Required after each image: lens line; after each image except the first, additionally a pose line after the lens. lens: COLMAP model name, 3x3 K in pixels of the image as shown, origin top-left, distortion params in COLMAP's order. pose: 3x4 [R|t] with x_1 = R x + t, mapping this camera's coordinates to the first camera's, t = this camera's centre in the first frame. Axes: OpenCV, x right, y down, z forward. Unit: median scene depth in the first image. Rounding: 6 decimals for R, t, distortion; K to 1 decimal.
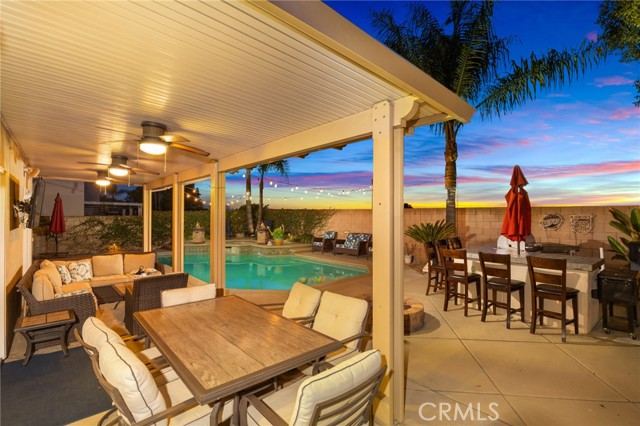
lens RADIAL K [[309.1, 0, 320.0], [0, 309.1, 213.0], [0, 0, 1]] dist [-0.003320, -0.000650]
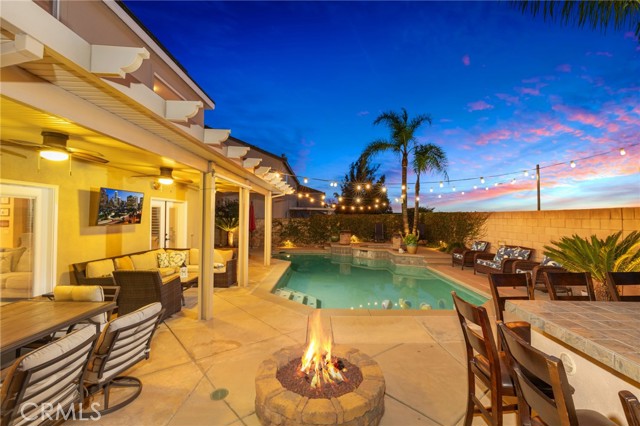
lens RADIAL K [[285.6, 0, 320.0], [0, 285.6, 213.0], [0, 0, 1]] dist [-0.000063, -0.000027]
pose [[0.738052, -0.005320, -0.674723, 0.320876], [-0.005308, 0.999892, -0.013689, 0.004661], [0.674723, 0.013685, 0.737944, 0.342073]]
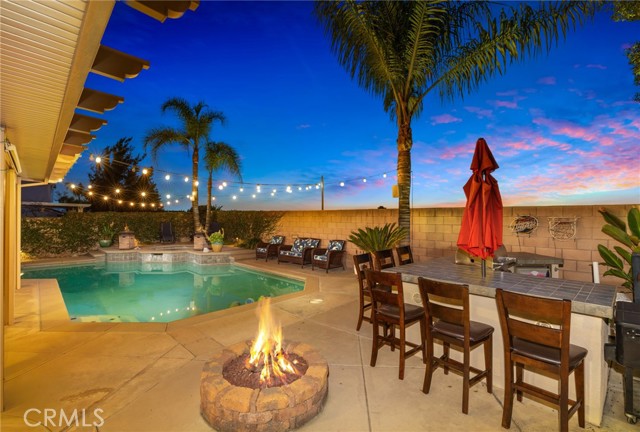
lens RADIAL K [[292.4, 0, 320.0], [0, 292.4, 216.0], [0, 0, 1]] dist [-0.005236, -0.000060]
pose [[0.998555, 0.001704, 0.053703, 0.162285], [-0.001788, 0.999997, 0.001516, 0.003516], [-0.053701, -0.001610, 0.998556, 0.246869]]
